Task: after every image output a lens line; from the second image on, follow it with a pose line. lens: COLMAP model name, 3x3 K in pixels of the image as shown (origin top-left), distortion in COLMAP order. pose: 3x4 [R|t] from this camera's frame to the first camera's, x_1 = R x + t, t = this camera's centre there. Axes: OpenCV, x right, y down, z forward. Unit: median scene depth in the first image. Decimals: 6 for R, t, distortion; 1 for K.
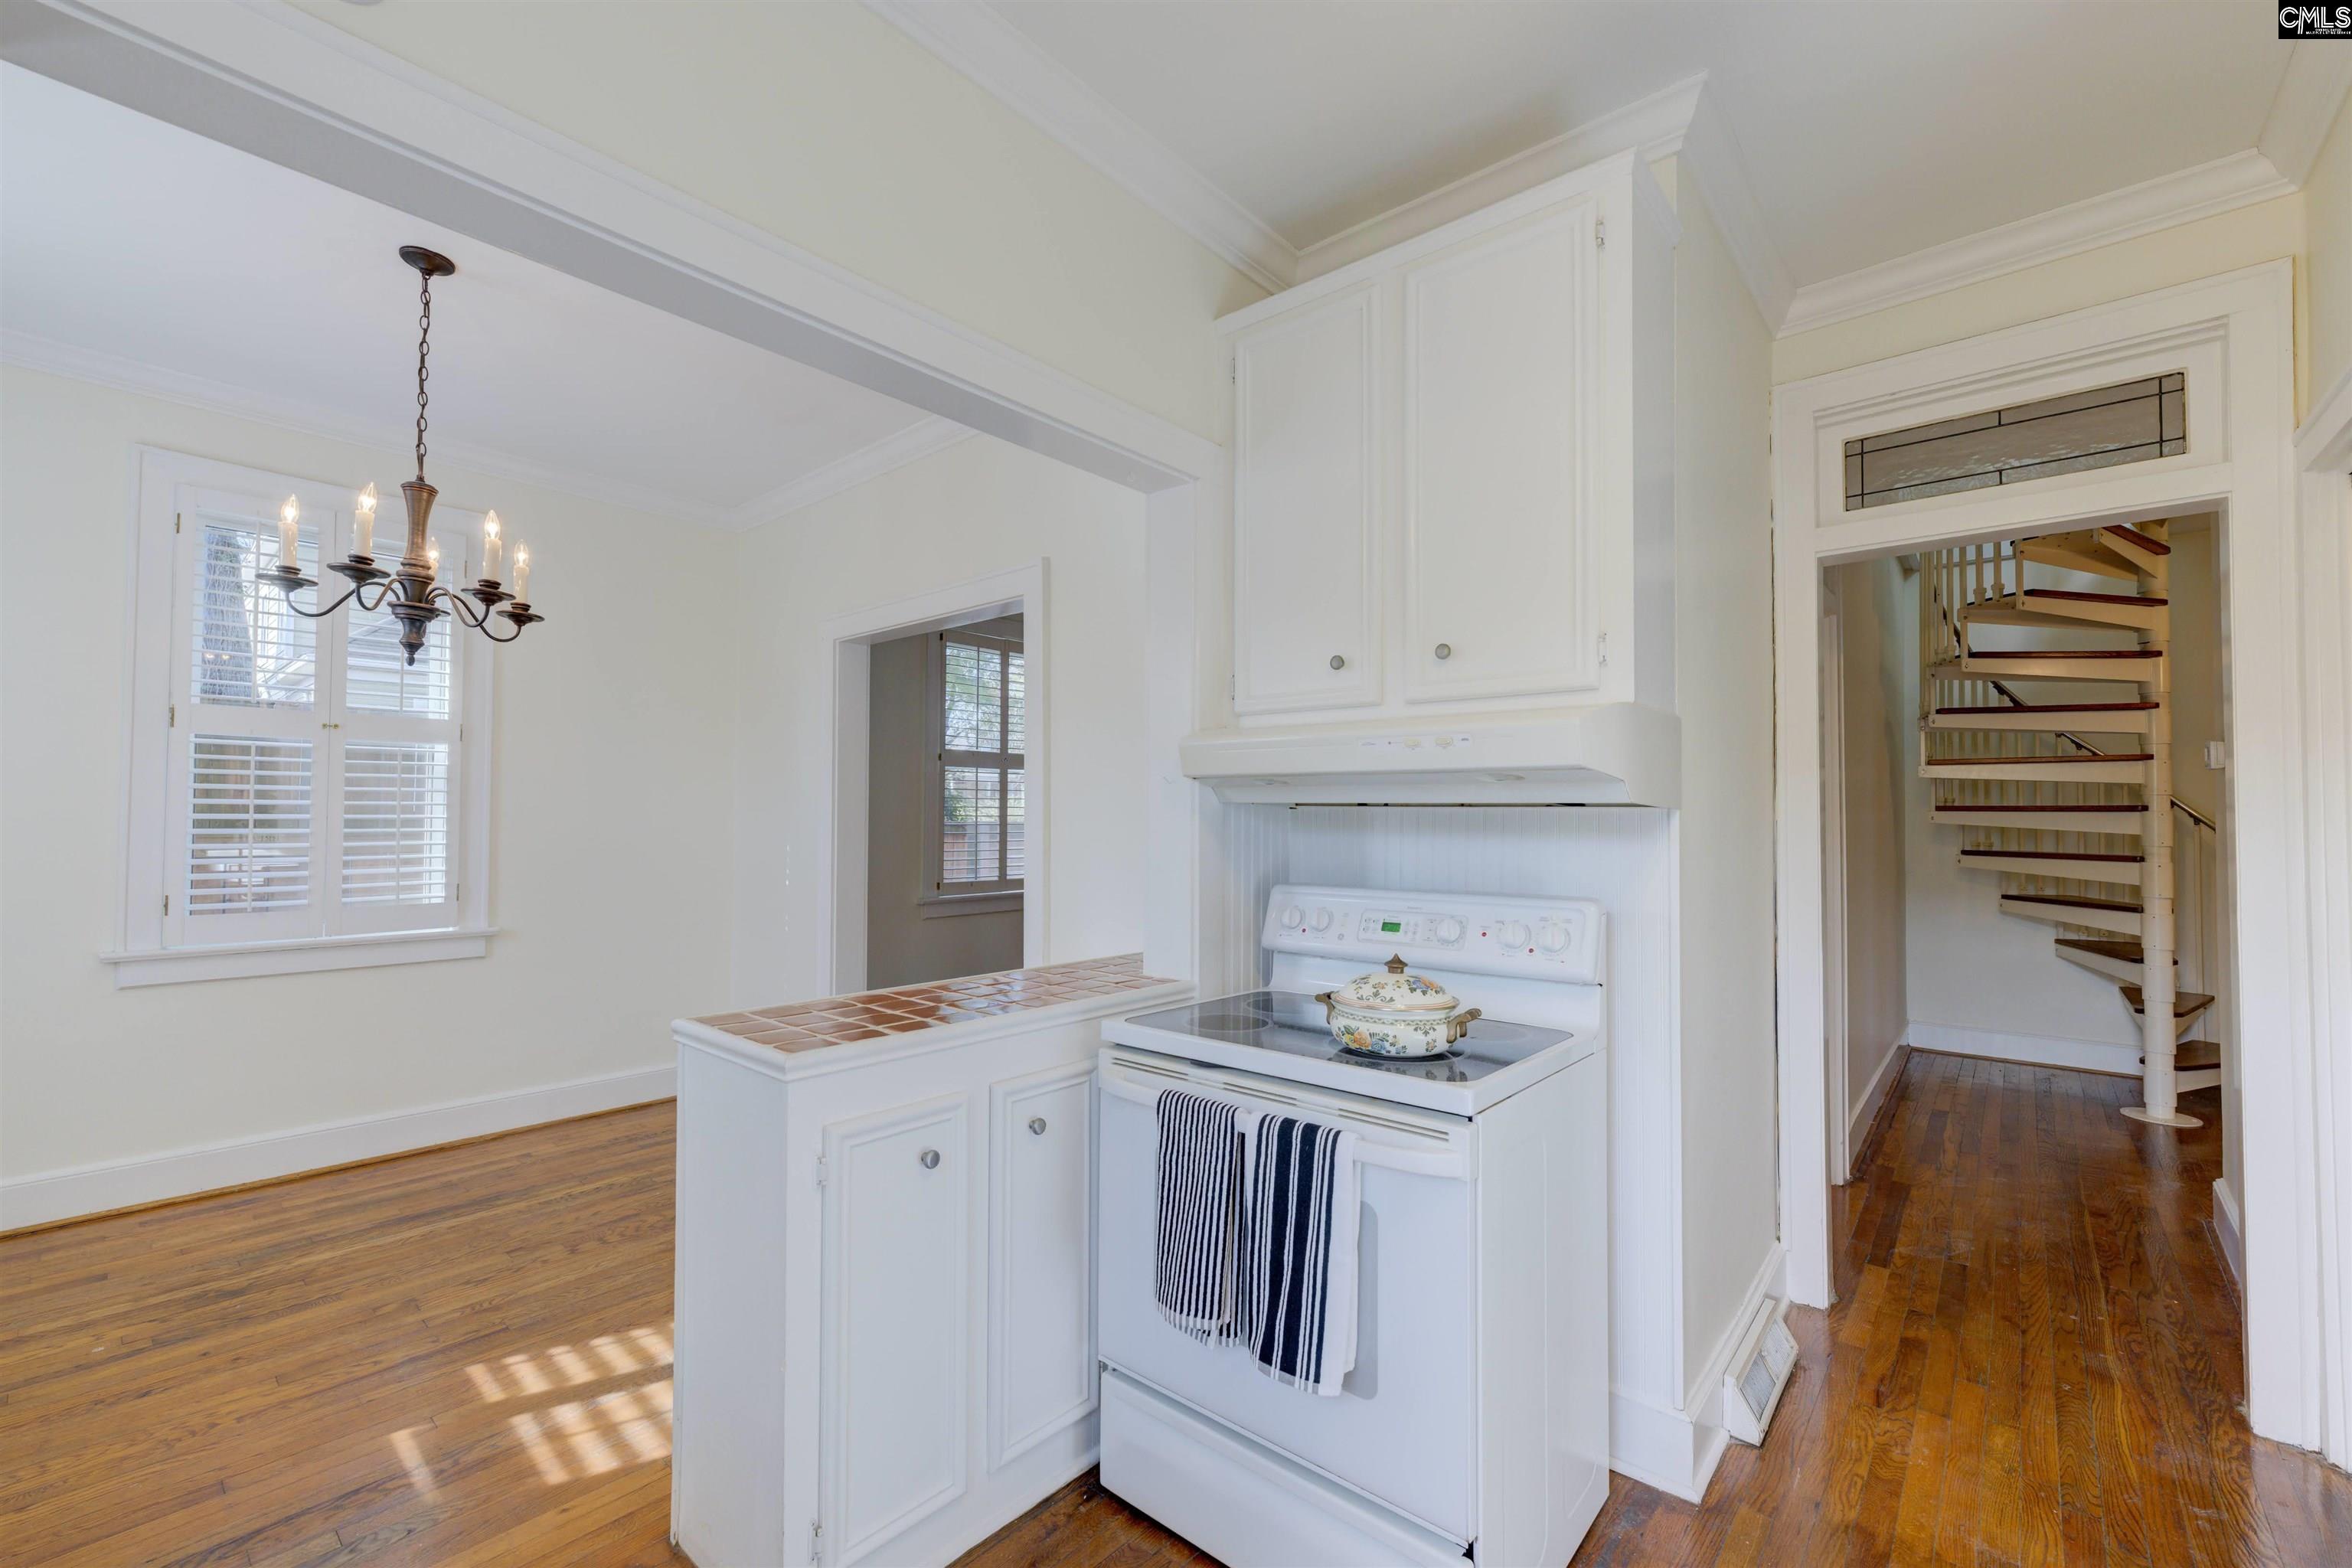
lens RADIAL K [[964.8, 0, 1151.4], [0, 964.8, 798.4], [0, 0, 1]] dist [-0.008248, 0.005436]
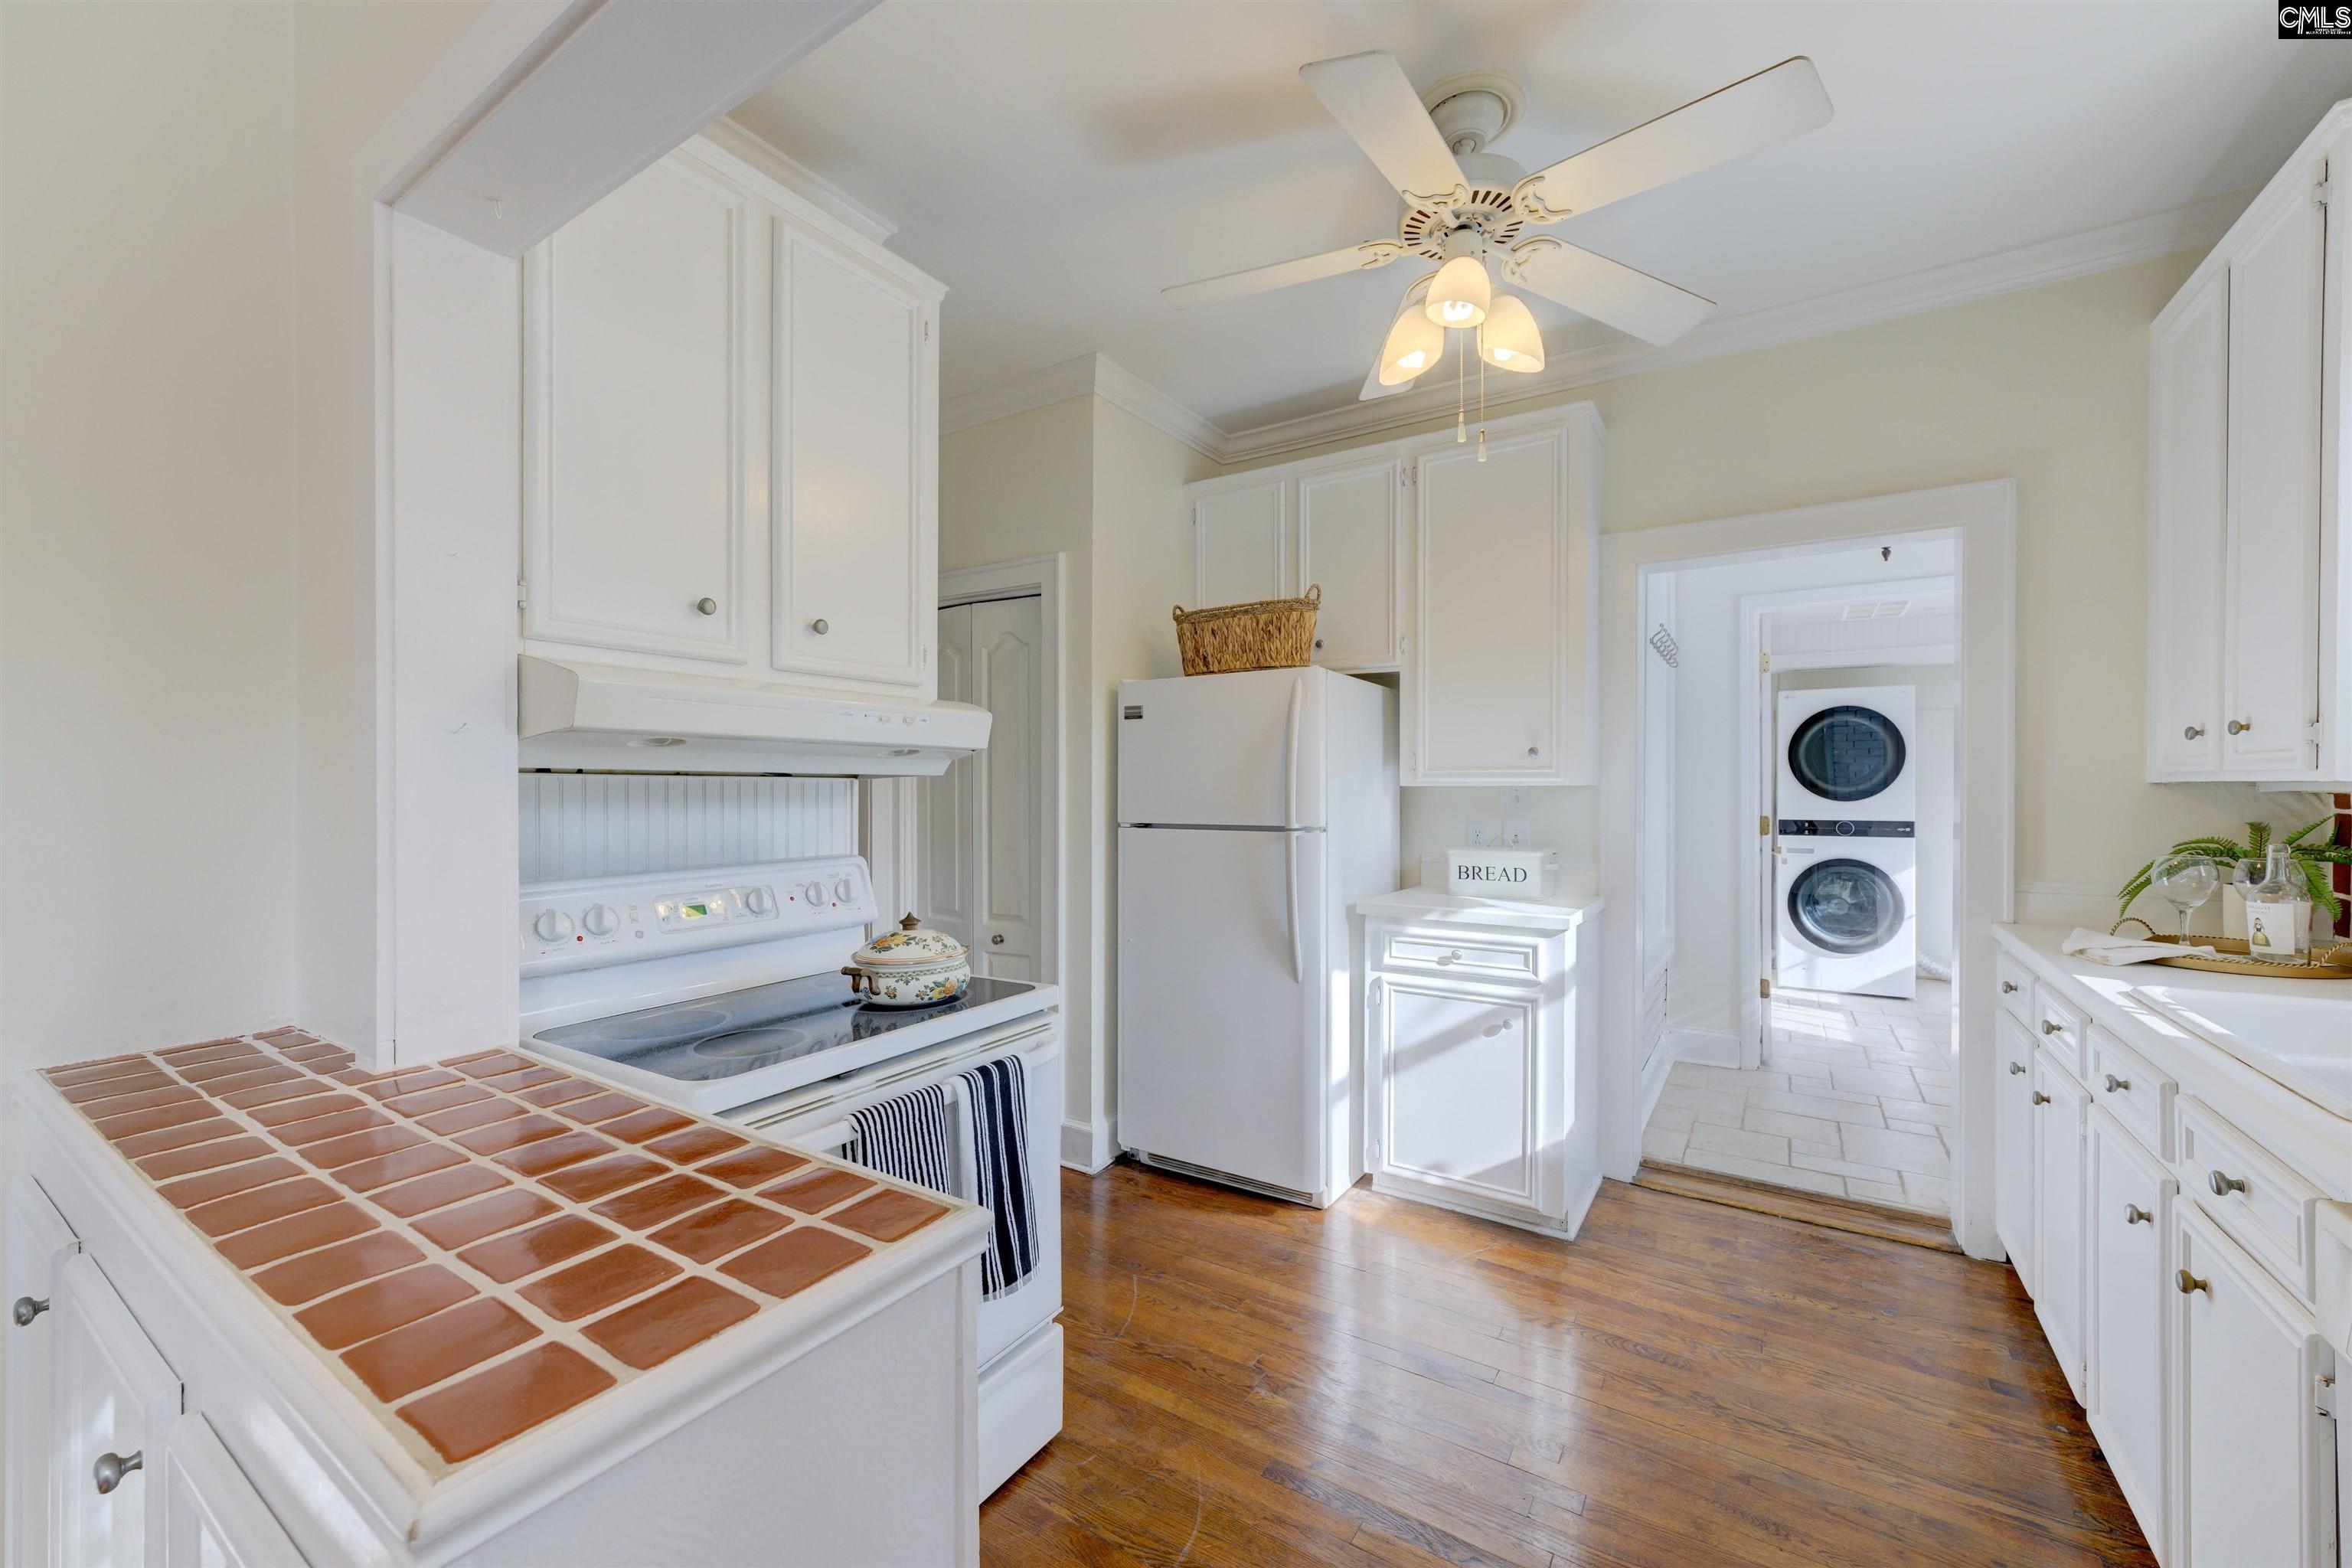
lens RADIAL K [[940.0, 0, 1176.6], [0, 940.0, 796.1], [0, 0, 1]] dist [-0.001457, 0.000160]
pose [[-0.153560, -0.017030, 0.987993, -0.617428], [-0.018646, 0.999723, 0.014334, 0.006439], [-0.987963, -0.016221, -0.153835, 0.634419]]
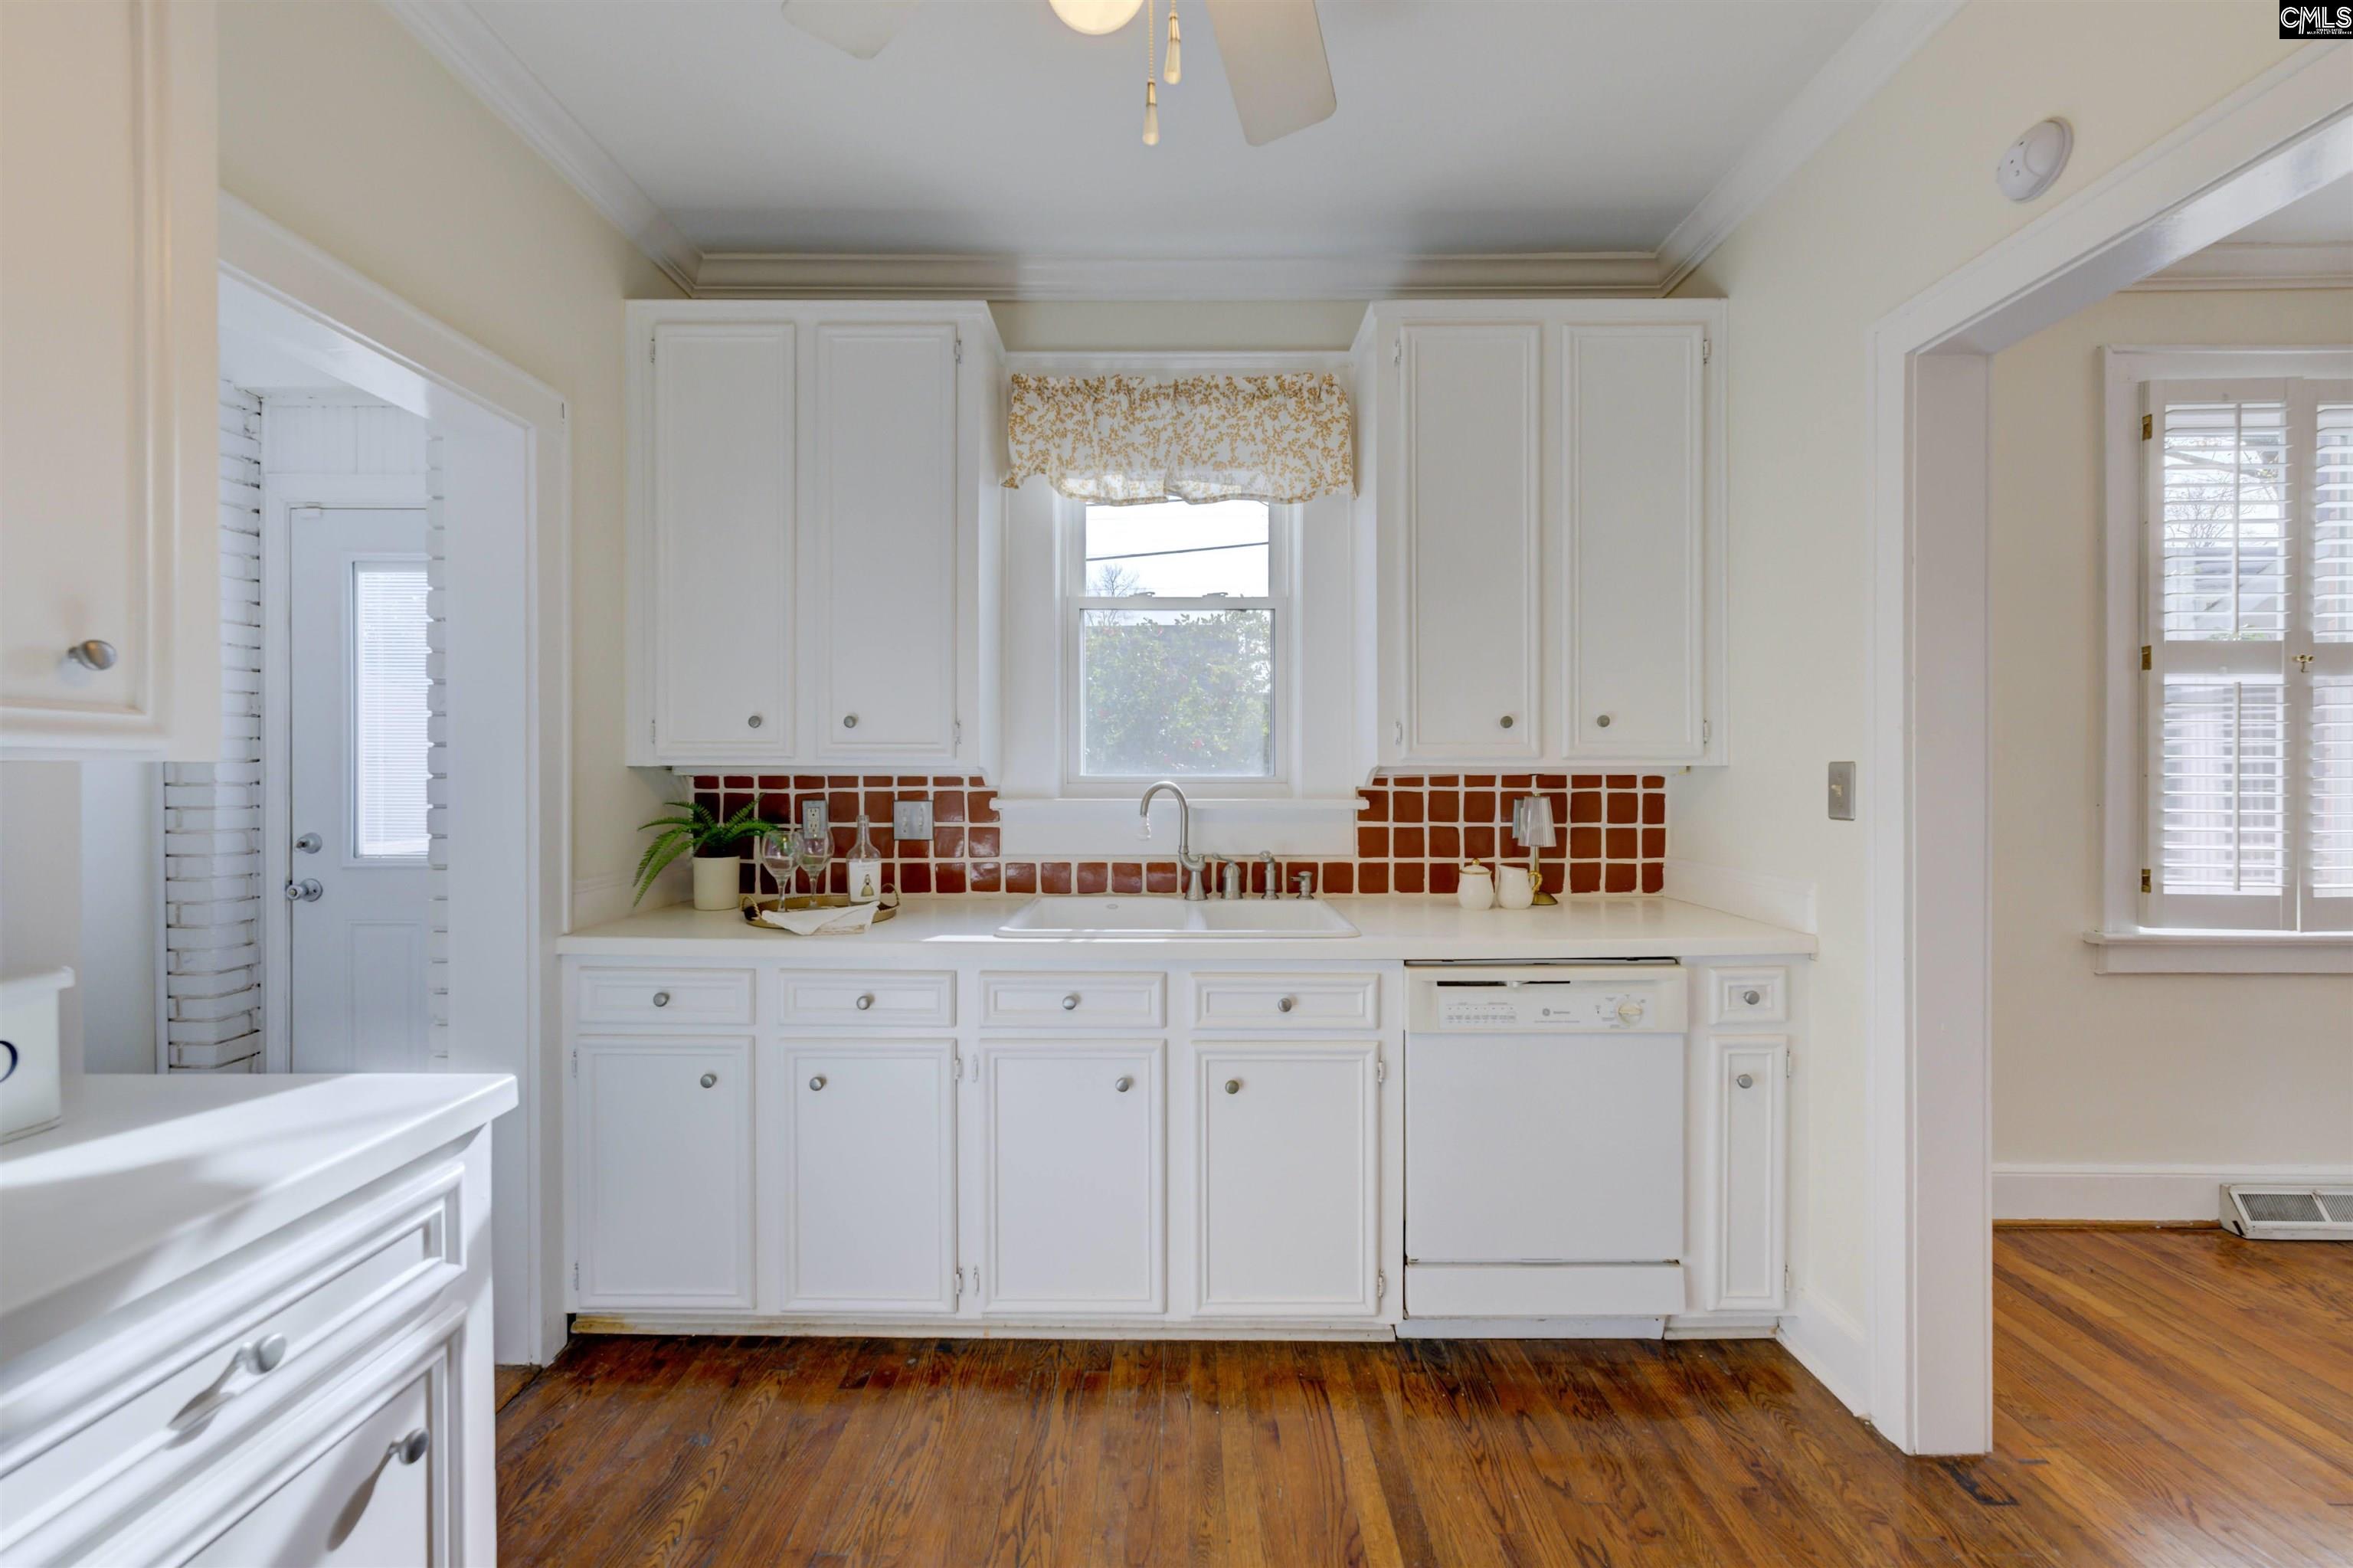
lens RADIAL K [[942.3, 0, 1162.5], [0, 942.3, 774.3], [0, 0, 1]] dist [0.000884, 0.000243]
pose [[-0.753779, -0.005689, -0.657104, 0.515965], [0.006769, 0.999842, -0.016422, 0.016549], [0.657093, -0.016826, -0.753621, 0.572889]]
